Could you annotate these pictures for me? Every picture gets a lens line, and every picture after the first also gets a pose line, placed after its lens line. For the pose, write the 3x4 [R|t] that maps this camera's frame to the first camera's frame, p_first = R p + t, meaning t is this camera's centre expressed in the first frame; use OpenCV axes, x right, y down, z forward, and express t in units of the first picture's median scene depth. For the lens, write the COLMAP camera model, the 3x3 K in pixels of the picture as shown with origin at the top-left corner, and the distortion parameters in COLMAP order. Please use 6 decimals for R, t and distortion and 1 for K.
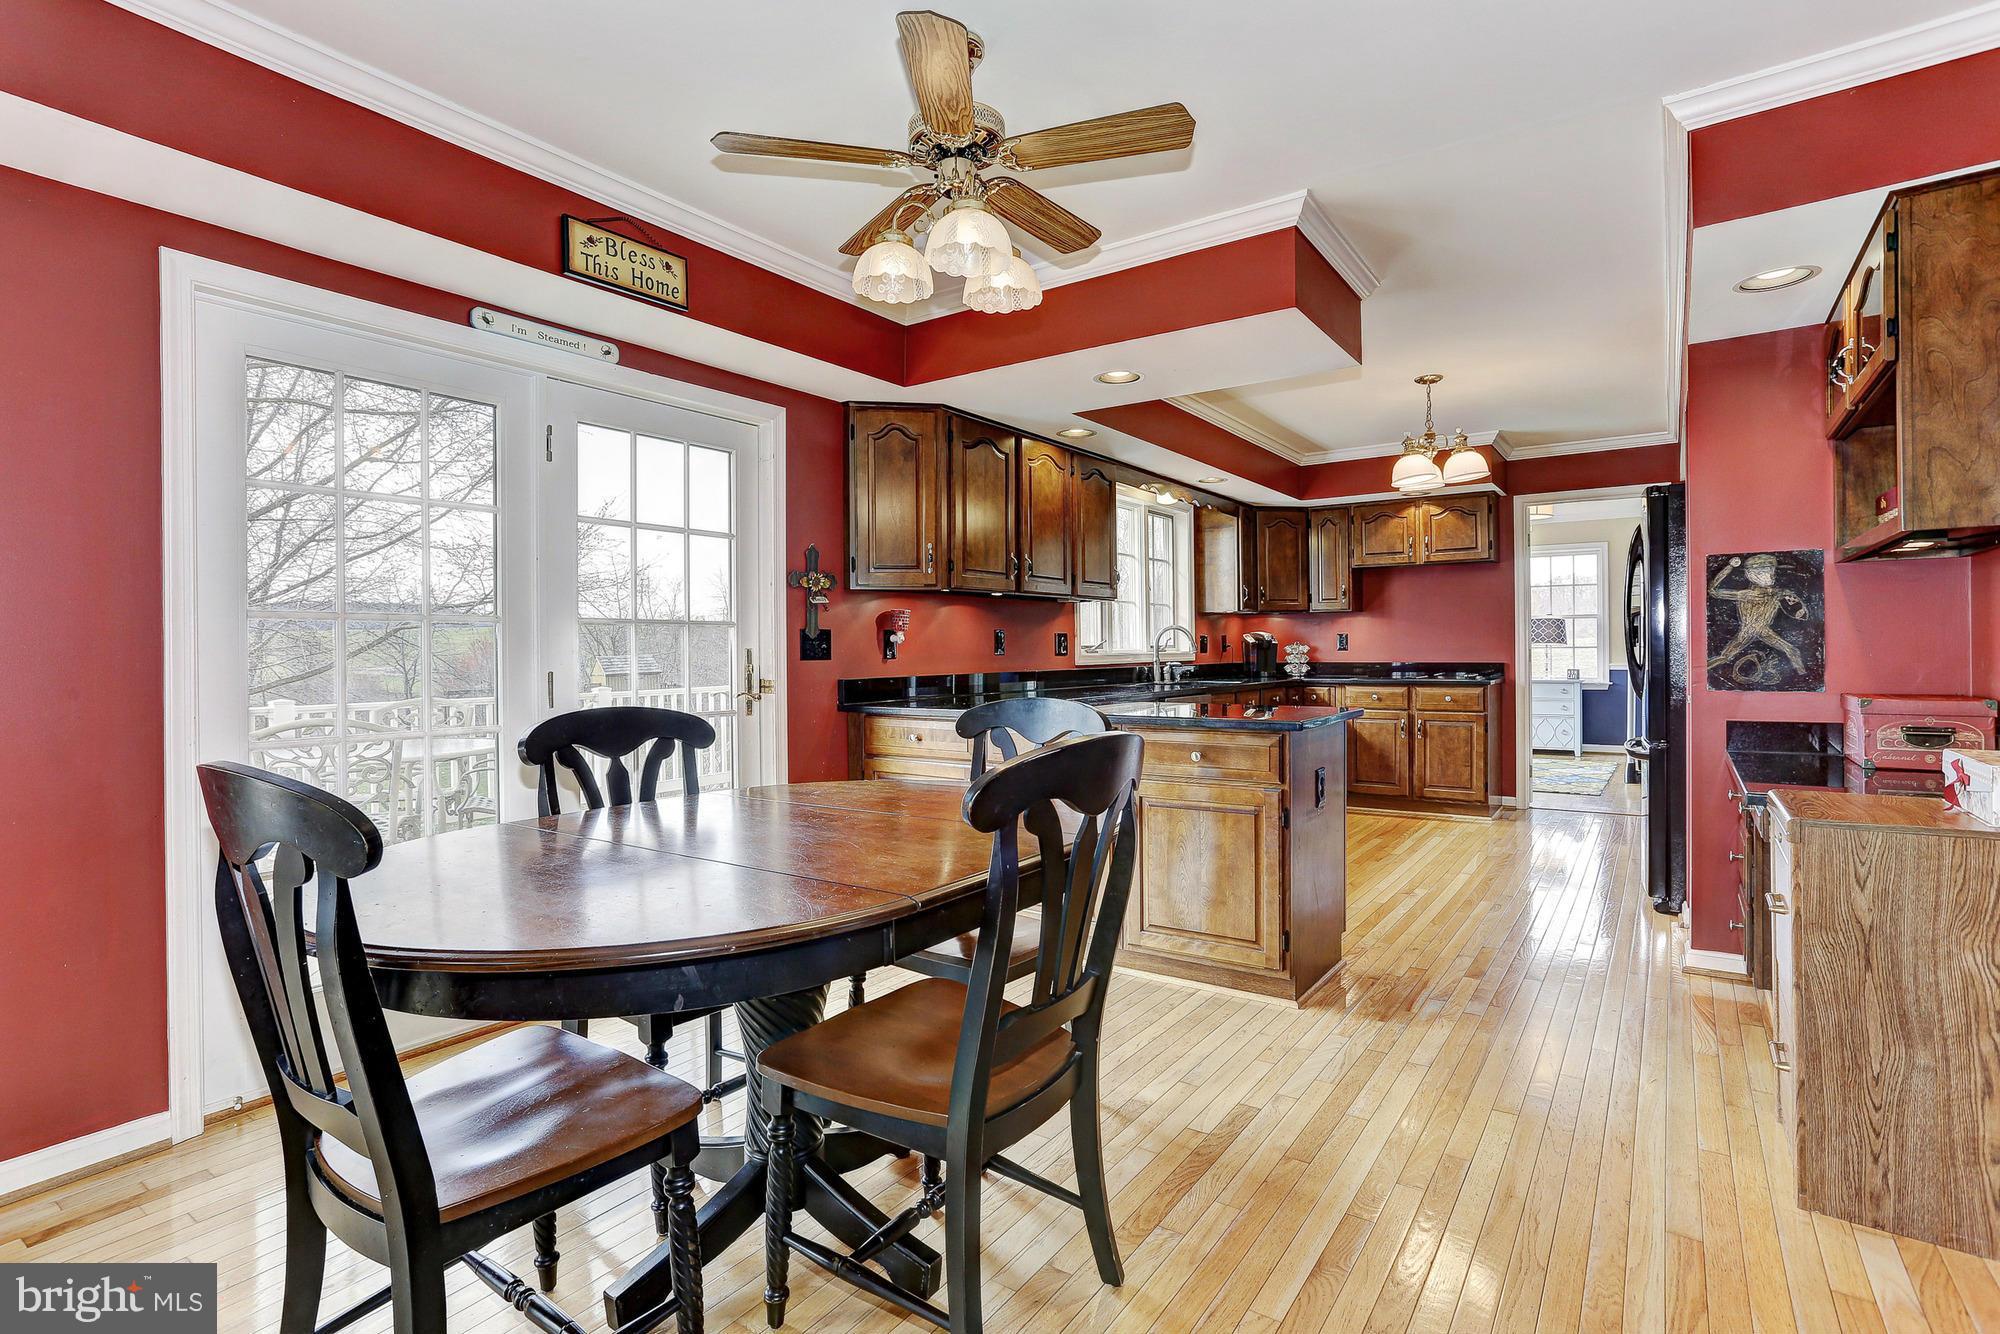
lens RADIAL K [[972.8, 0, 988.1], [0, 972.8, 654.0], [0, 0, 1]] dist [-0.059254, 0.035067]
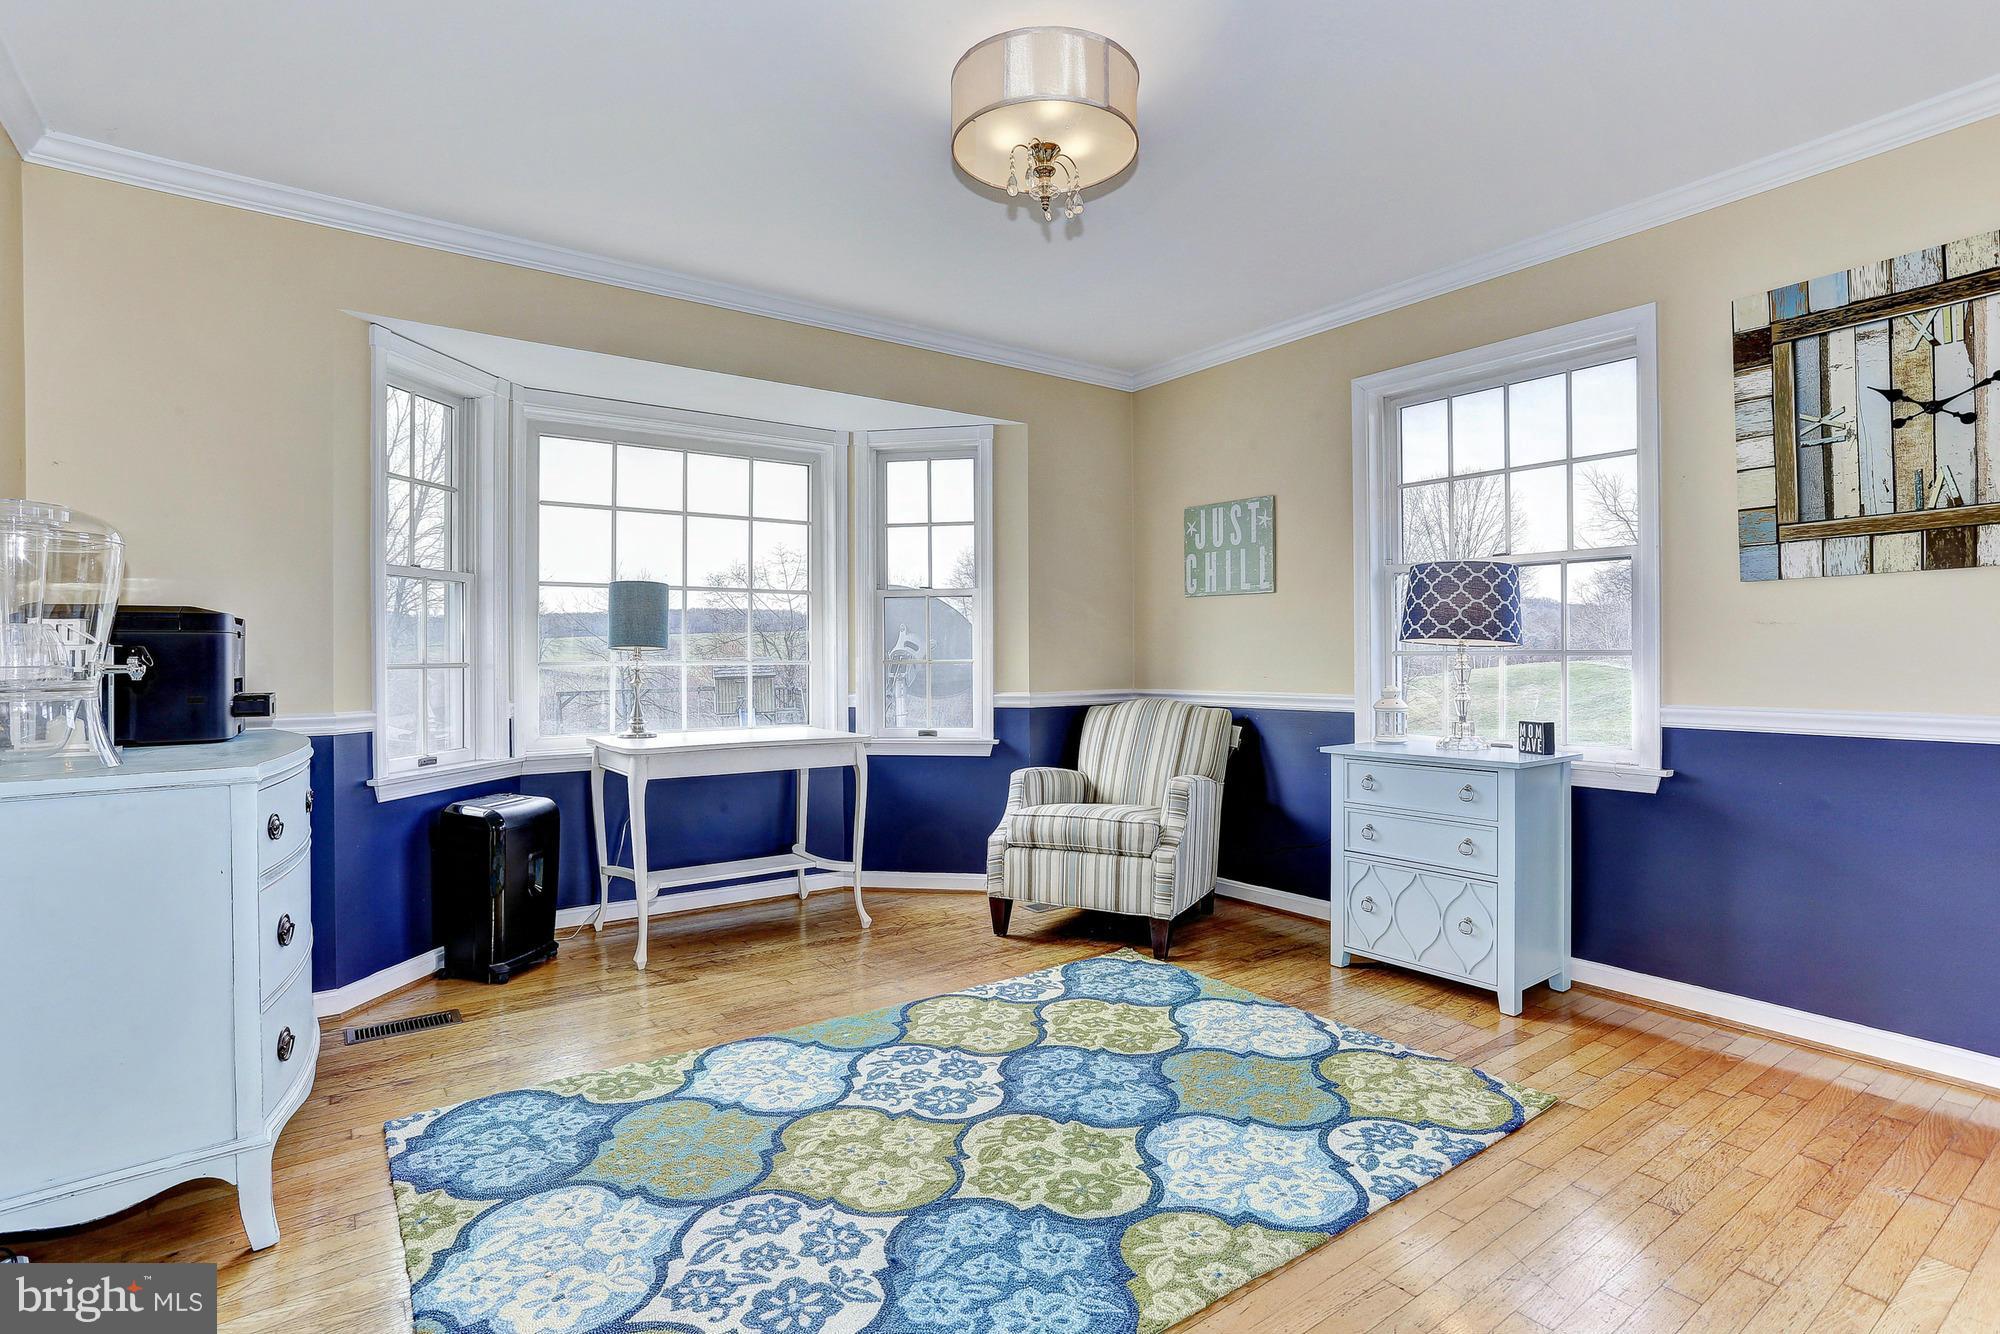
lens RADIAL K [[972.8, 0, 988.1], [0, 972.8, 654.0], [0, 0, 1]] dist [-0.059254, 0.035067]
pose [[0.943260, 0.008862, -0.331937, 0.768928], [-0.009006, 0.999959, 0.001104, -0.007151], [0.331933, 0.001948, 0.943301, 0.904509]]
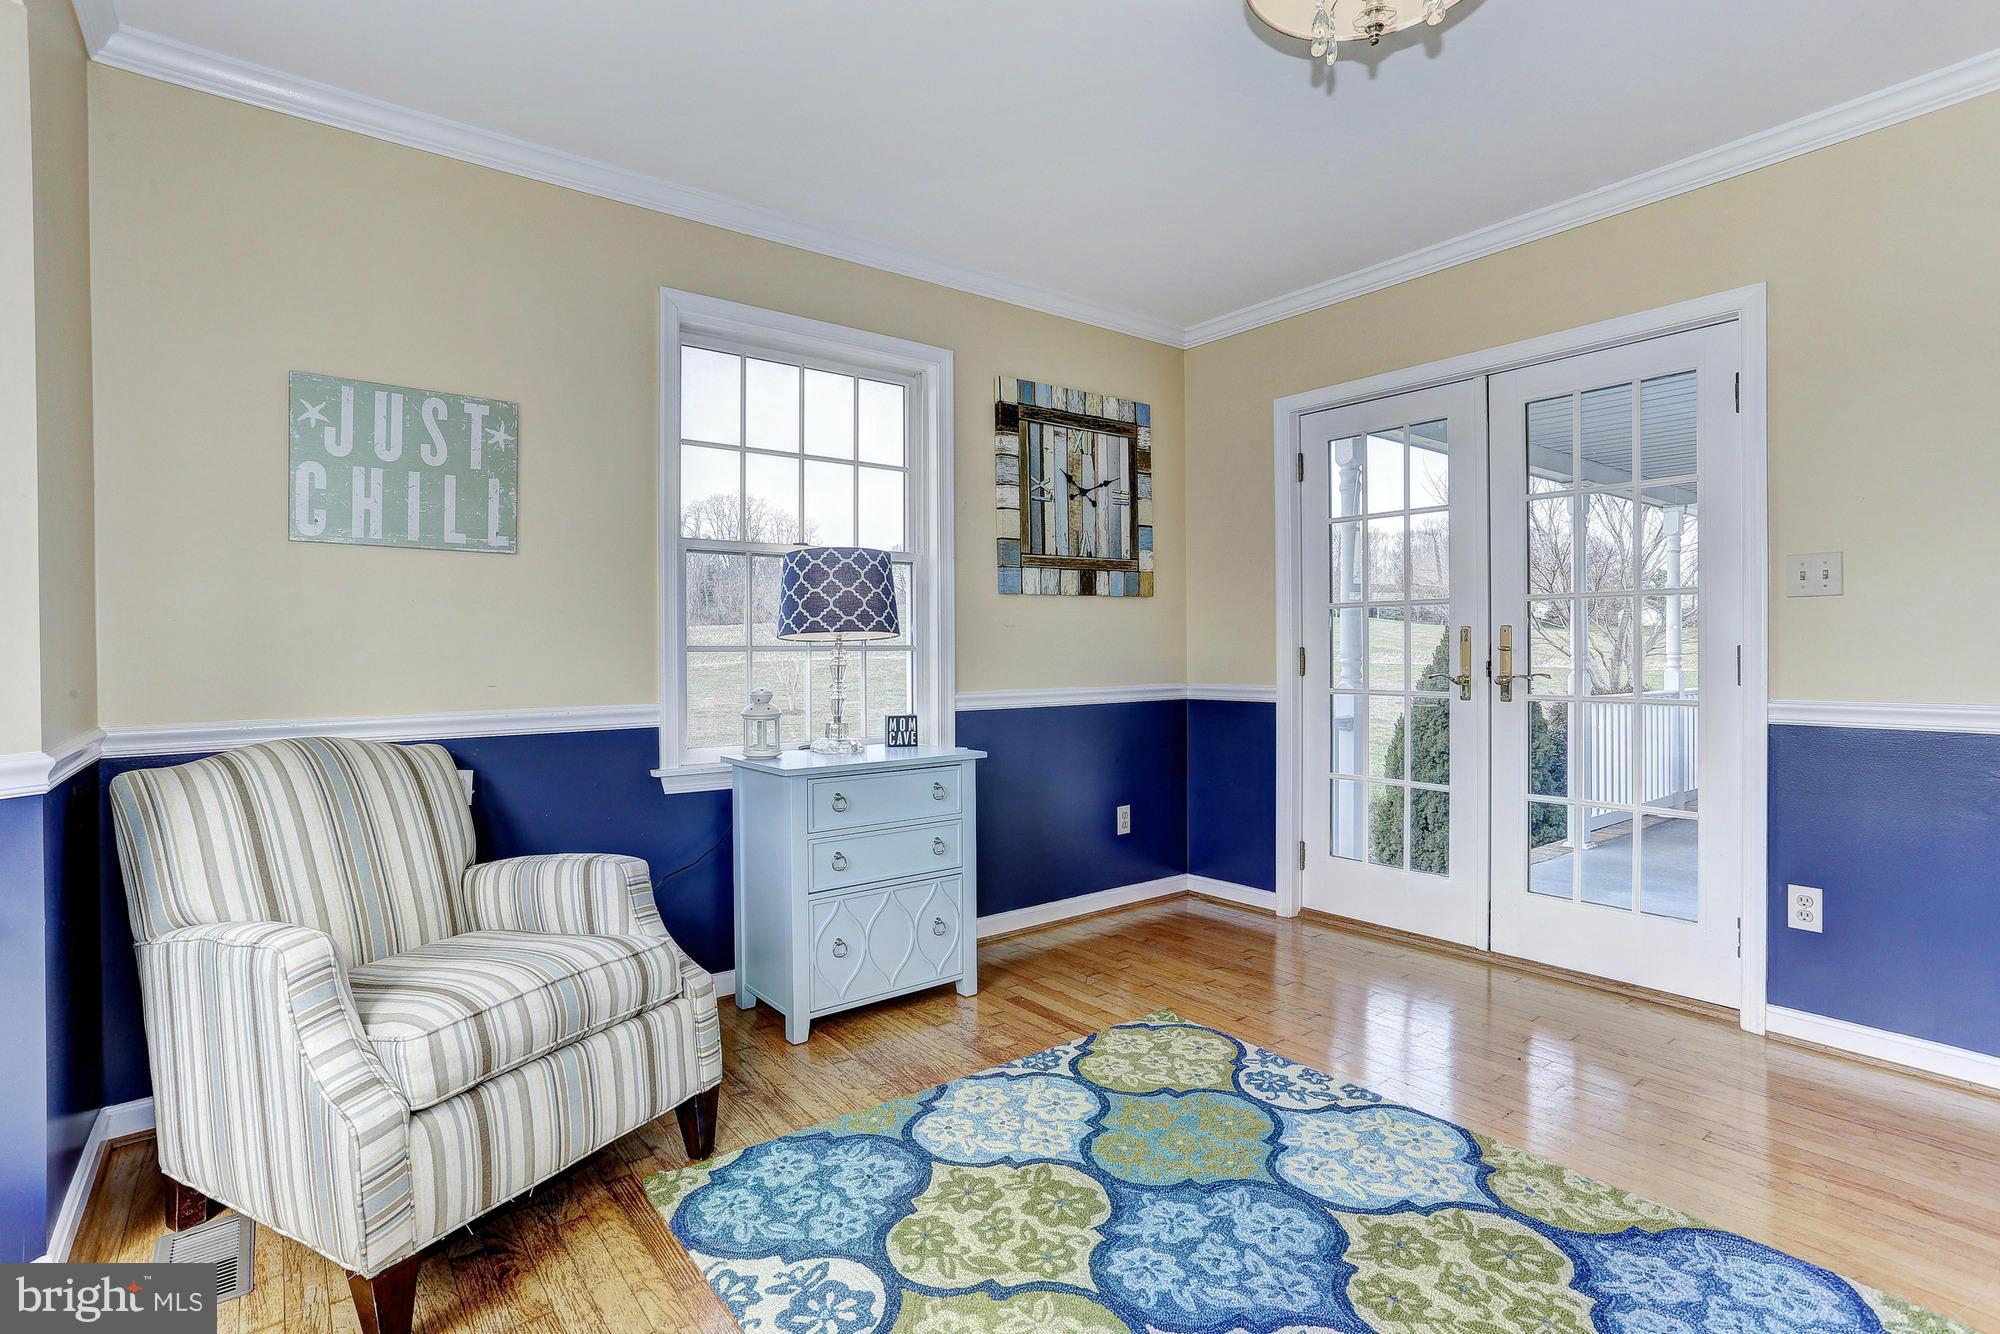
lens RADIAL K [[972.8, 0, 988.1], [0, 972.8, 654.0], [0, 0, 1]] dist [-0.059254, 0.035067]
pose [[0.297692, 0.007777, 0.954630, 0.434206], [0.004750, 0.999942, -0.009627, -0.001951], [-0.954650, 0.007400, 0.297637, 1.229181]]
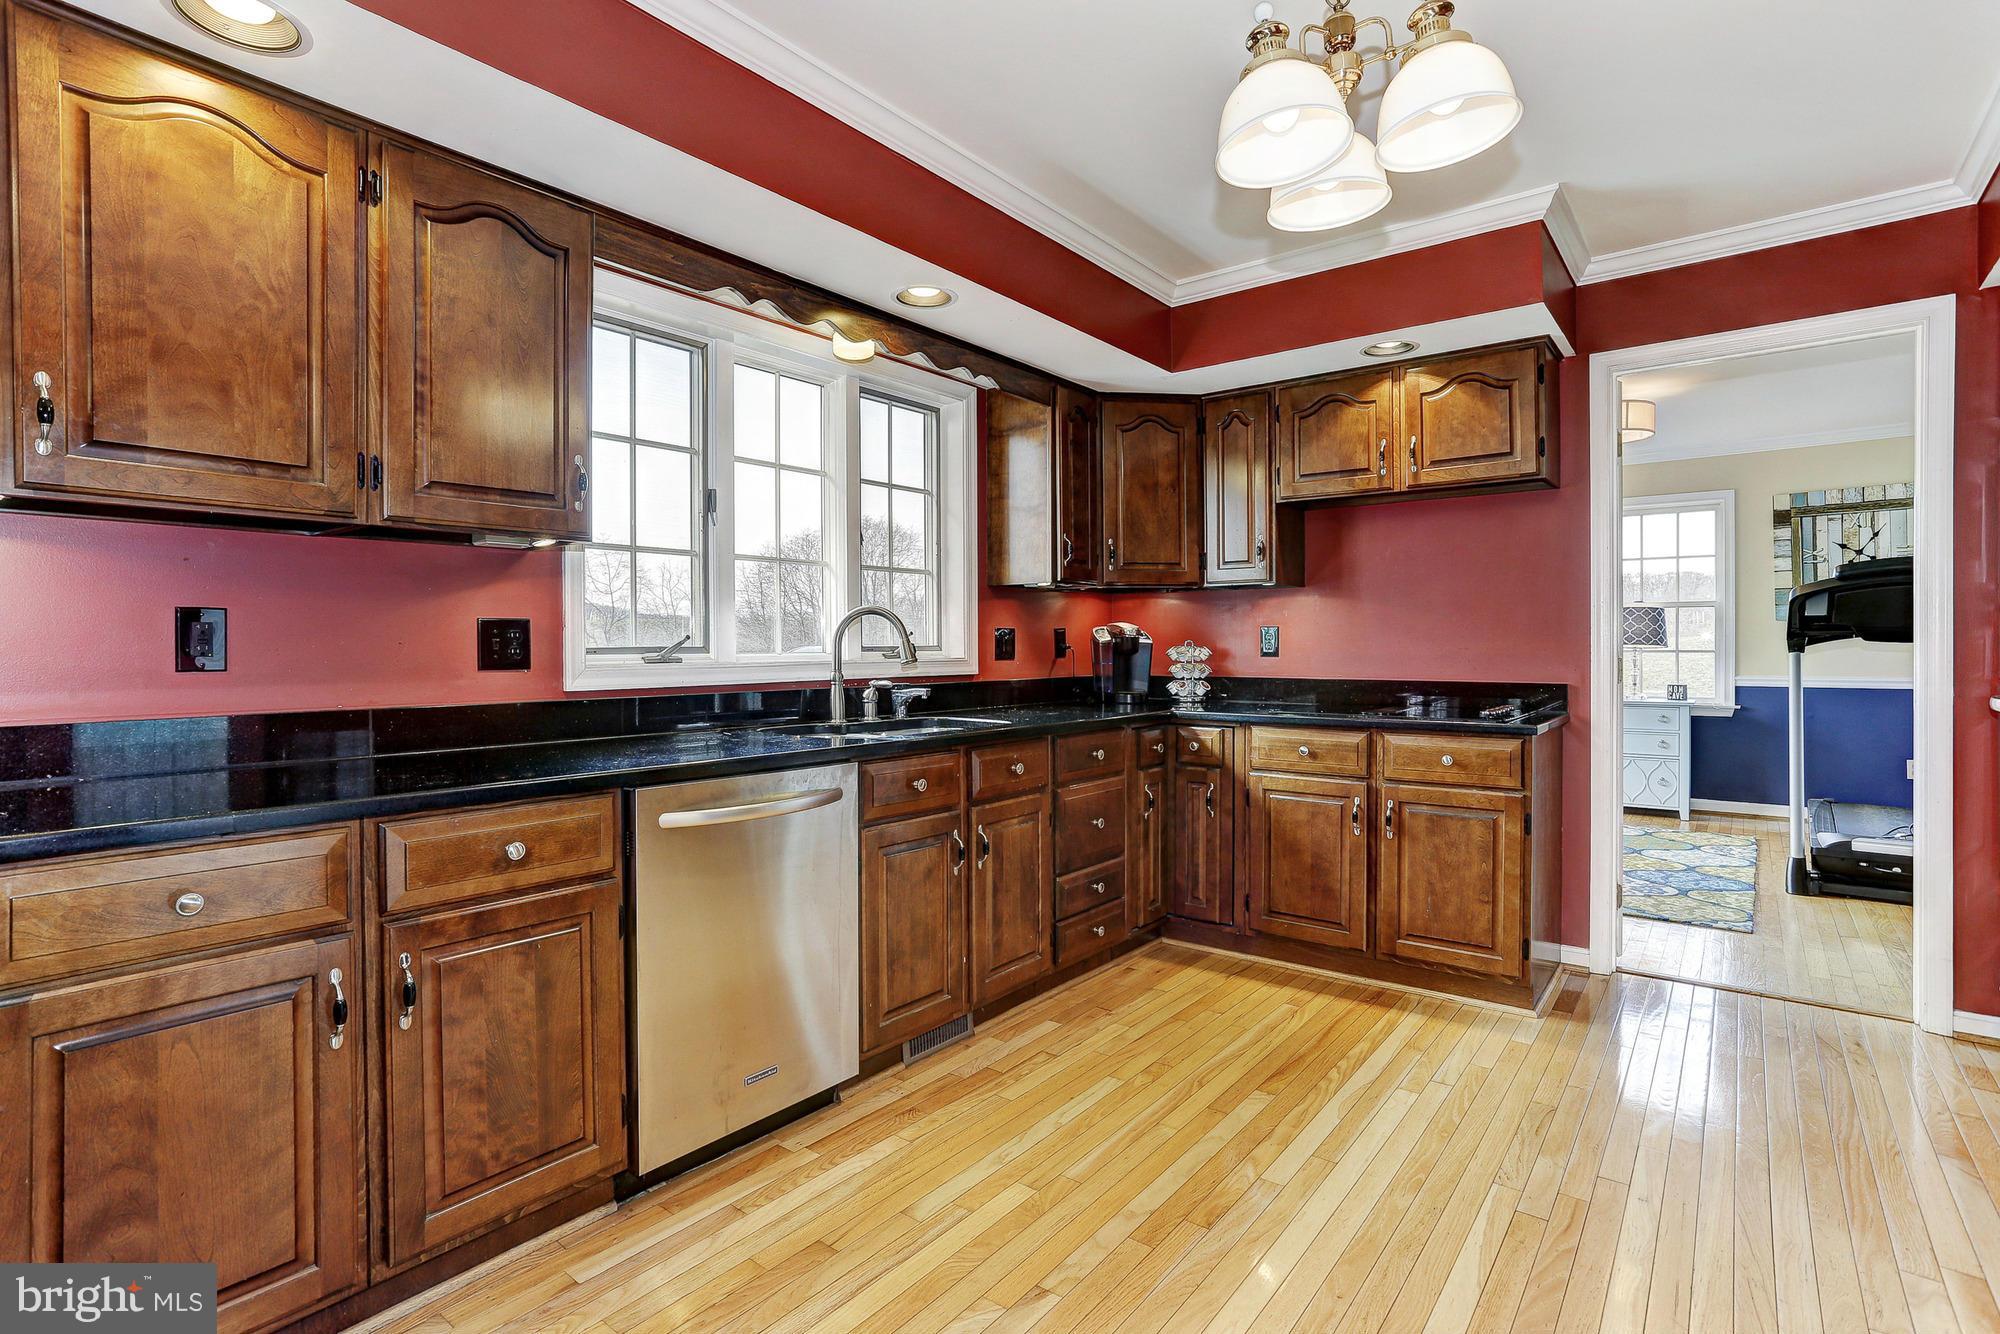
lens RADIAL K [[972.8, 0, 988.1], [0, 972.8, 654.0], [0, 0, 1]] dist [-0.059254, 0.035067]
pose [[0.998569, 0.006706, -0.053065, 0.245524], [-0.006488, 0.999970, 0.004278, -0.006906], [0.053092, -0.003927, 0.998582, 0.454306]]
